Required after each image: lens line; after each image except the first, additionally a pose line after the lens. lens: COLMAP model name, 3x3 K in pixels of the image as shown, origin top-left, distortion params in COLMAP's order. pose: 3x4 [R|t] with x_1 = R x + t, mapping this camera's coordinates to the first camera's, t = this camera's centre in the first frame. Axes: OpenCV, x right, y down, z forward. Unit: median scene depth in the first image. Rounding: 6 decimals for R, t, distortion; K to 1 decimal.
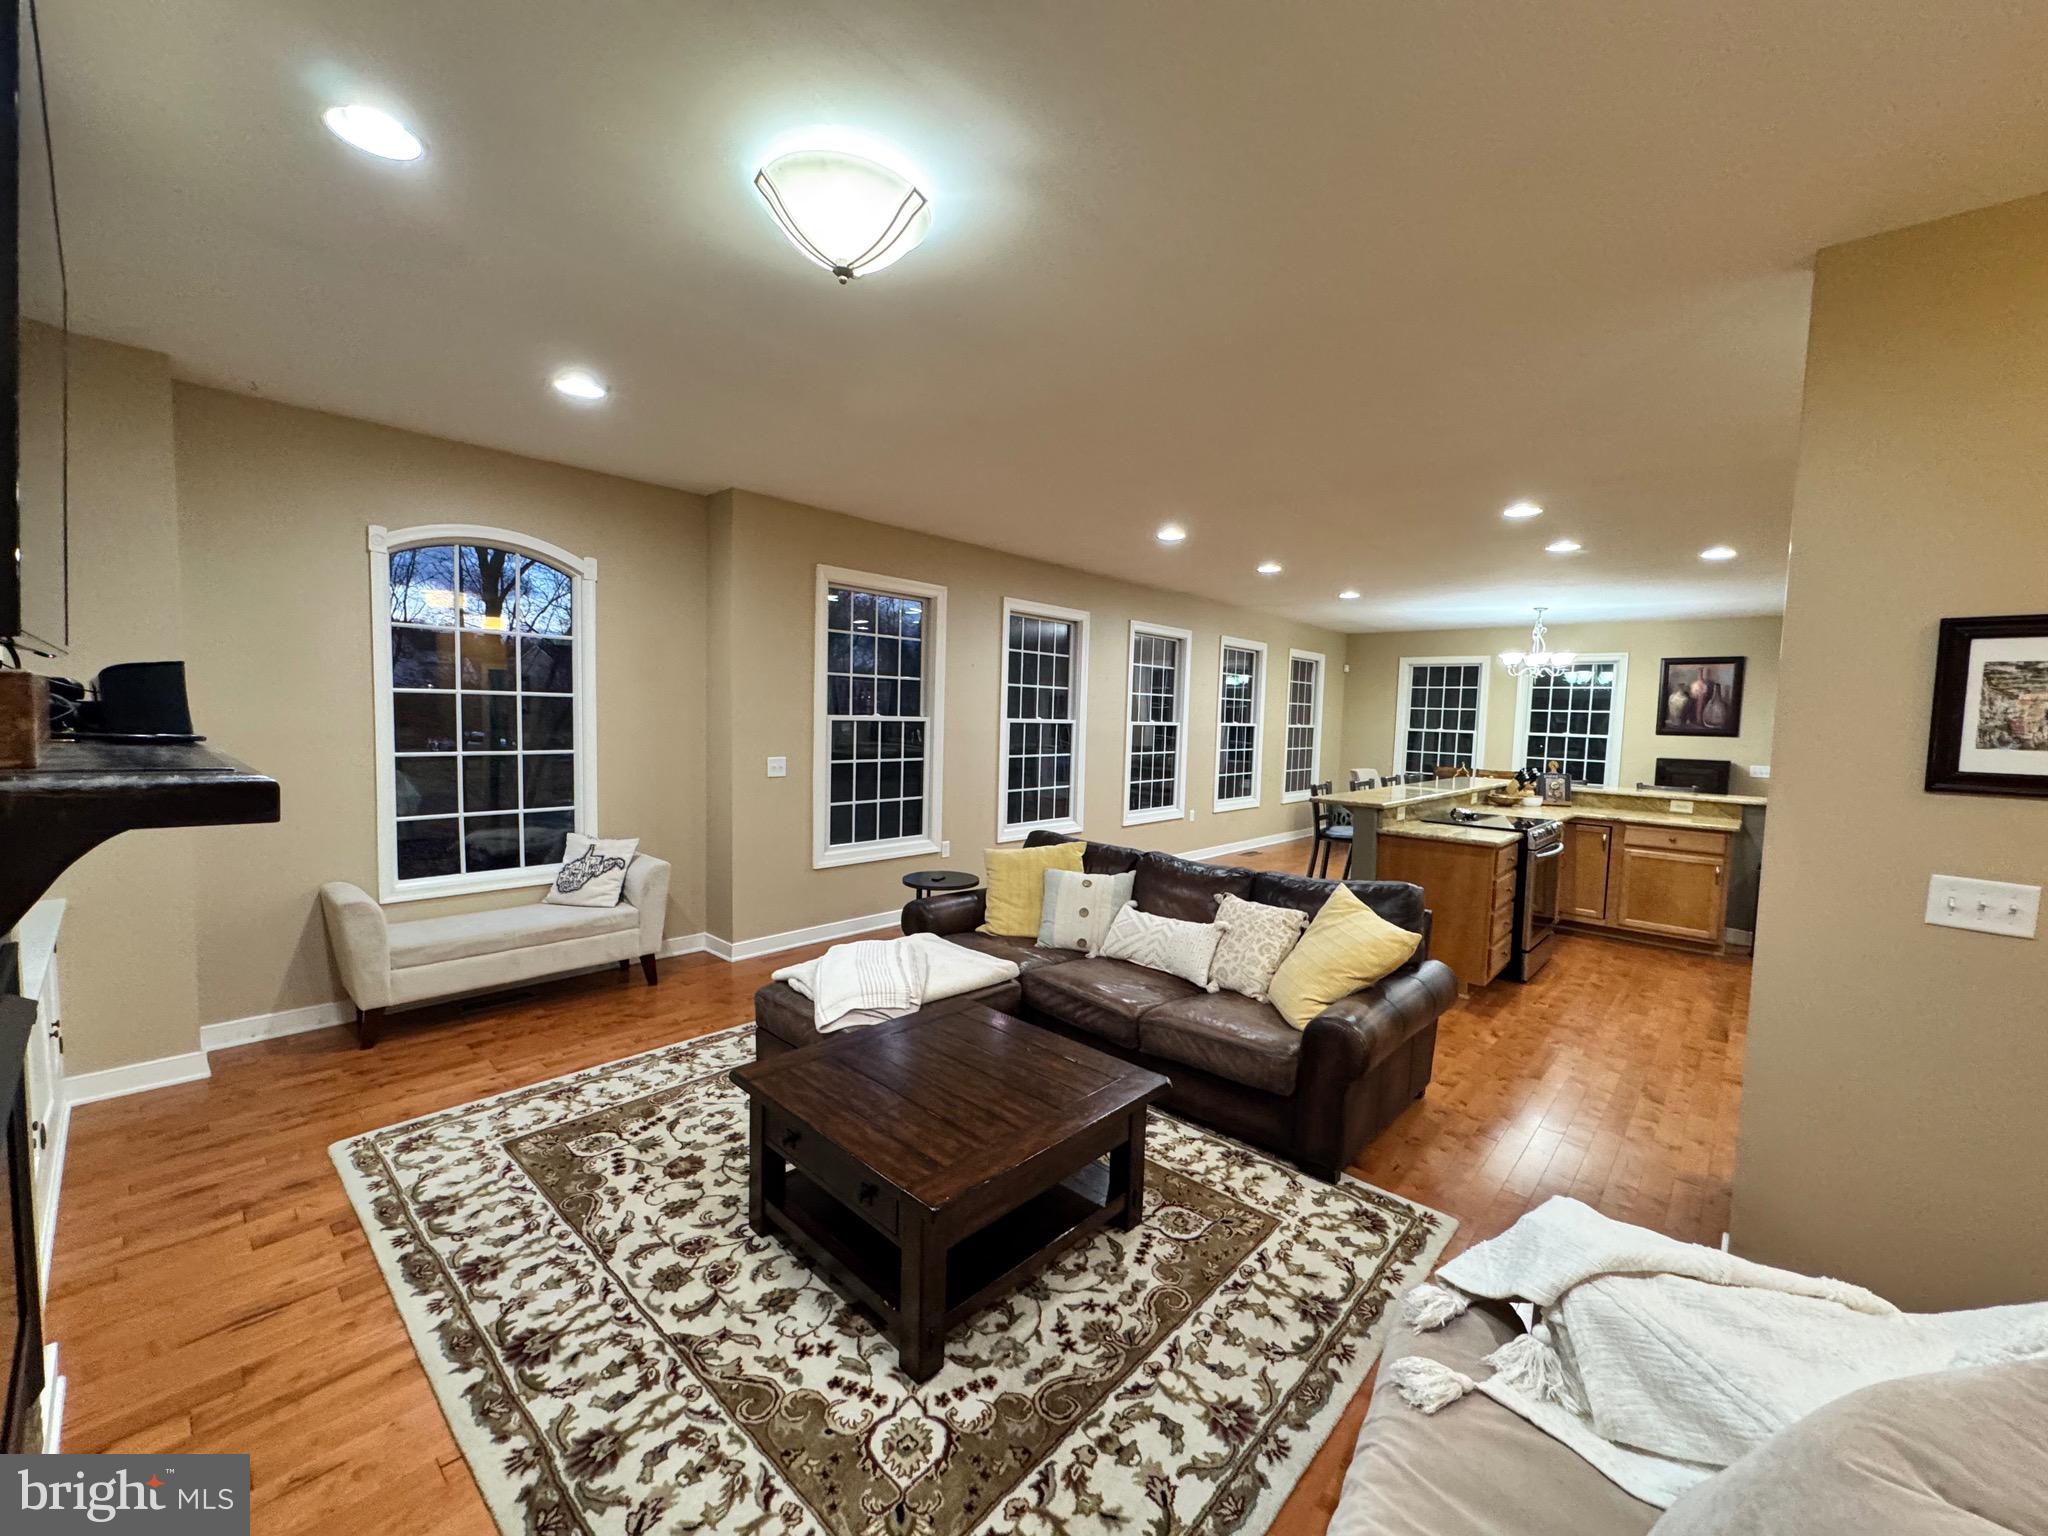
lens RADIAL K [[819.0, 0, 1026.2], [0, 819.0, 771.1], [0, 0, 1]] dist [-0.000541, 0.000665]
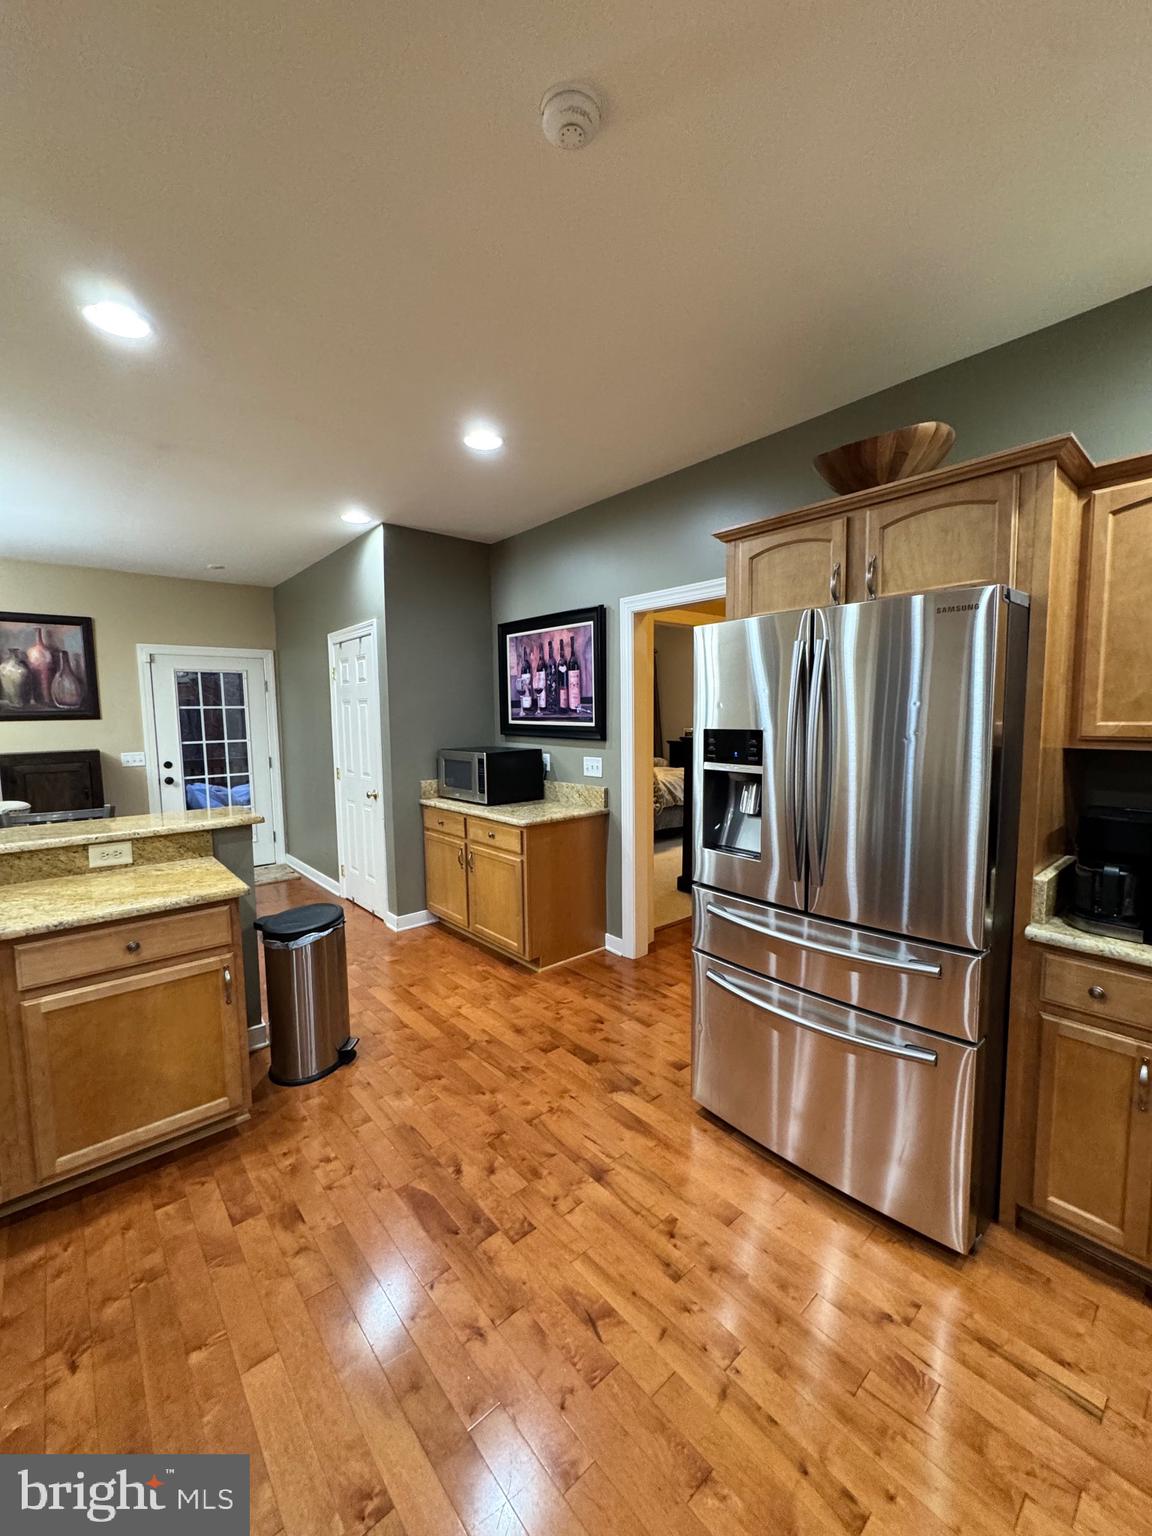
lens RADIAL K [[614.2, 0, 575.5], [0, 614.2, 769.2], [0, 0, 1]] dist [-0.000541, 0.000665]
pose [[0.121925, -0.122445, 0.984958, 0.631238], [0.088946, 0.989717, 0.112026, -0.037074], [-0.988546, 0.073949, 0.131562, 0.896256]]
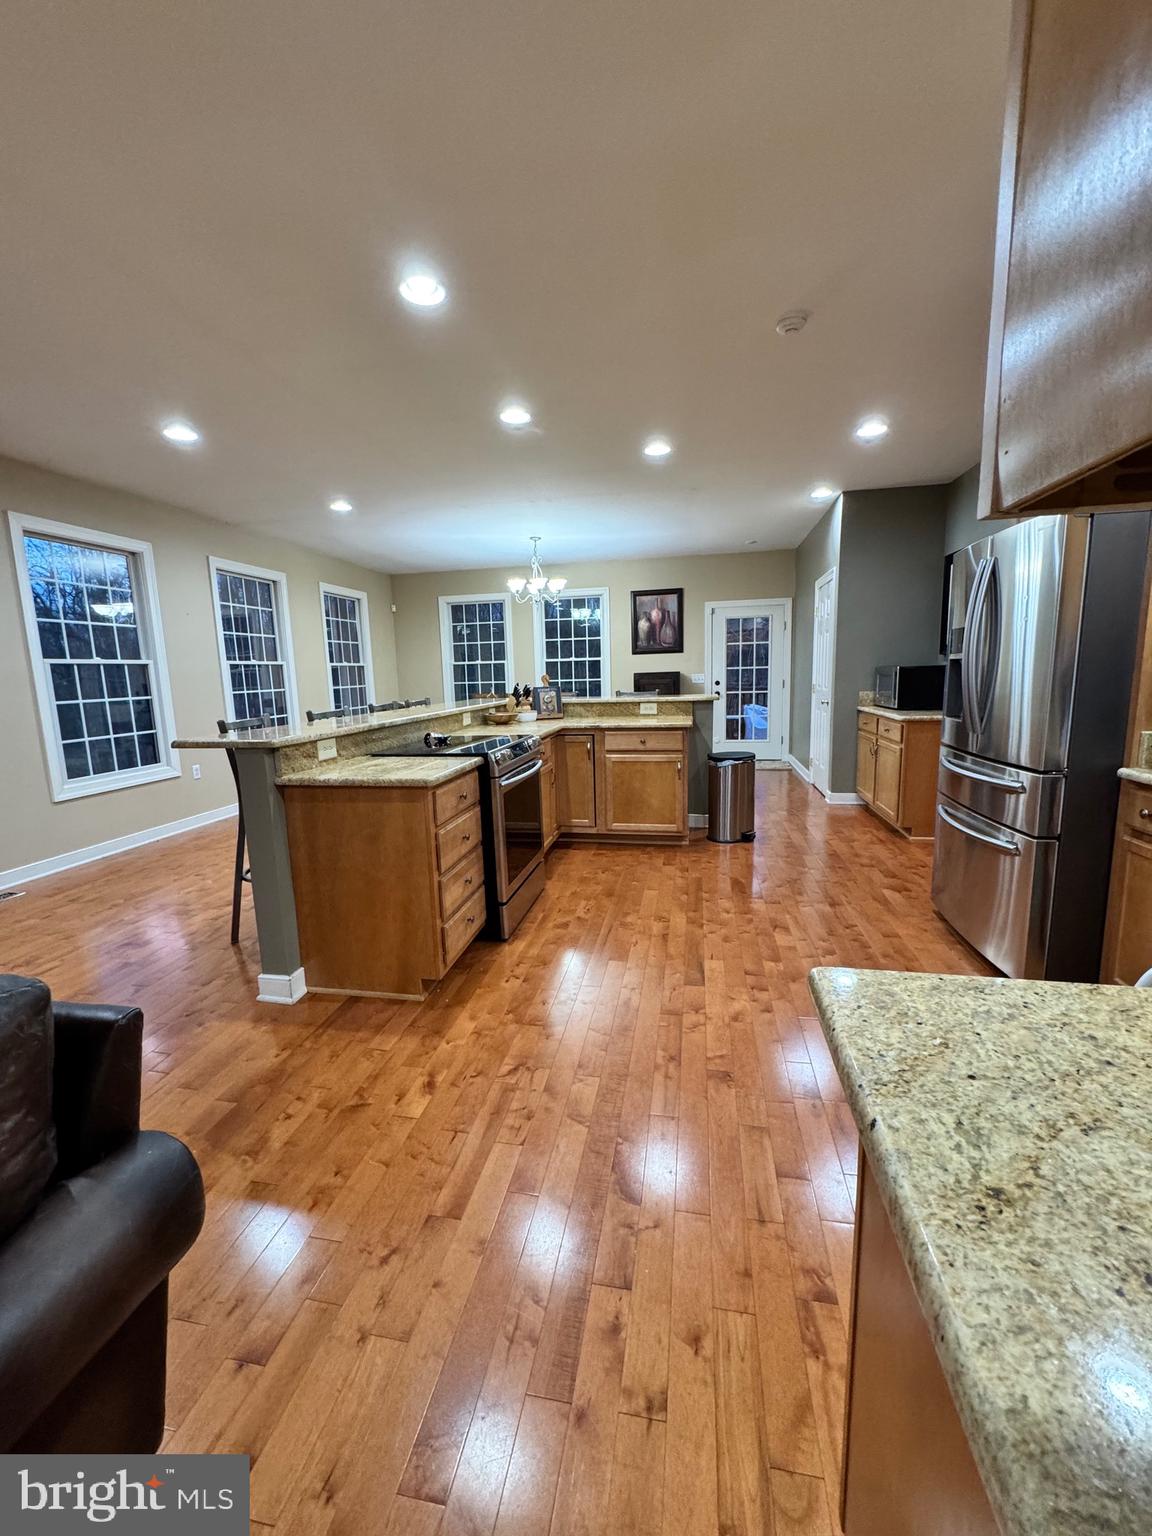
lens RADIAL K [[614.2, 0, 576.7], [0, 614.2, 765.7], [0, 0, 1]] dist [-0.000541, 0.000665]
pose [[0.851433, -0.131543, 0.507699, 0.417452], [0.089829, 0.990307, 0.105937, 0.032843], [-0.516713, -0.044592, 0.854997, 0.494424]]
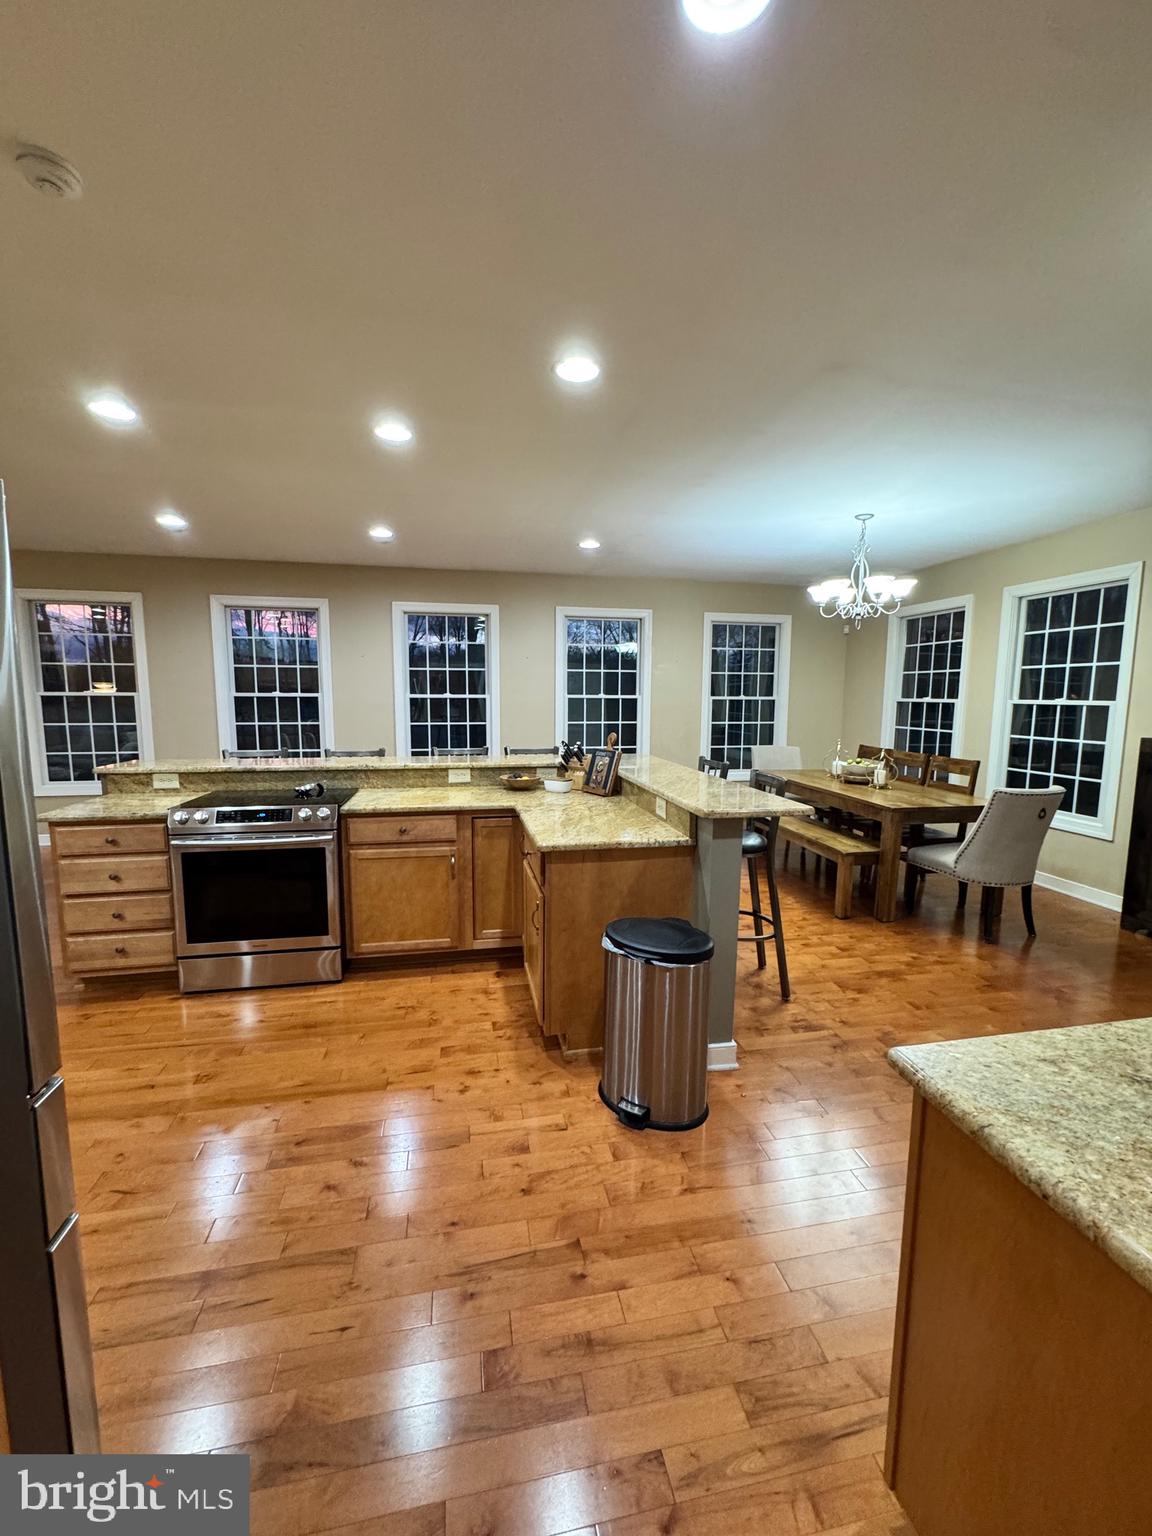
lens RADIAL K [[614.2, 0, 579.7], [0, 614.2, 764.9], [0, 0, 1]] dist [-0.000541, 0.000665]
pose [[0.806139, 0.045386, -0.589983, 1.398254], [-0.025684, 0.998798, 0.041742, -0.008469], [0.591168, -0.018497, 0.806336, 0.808908]]
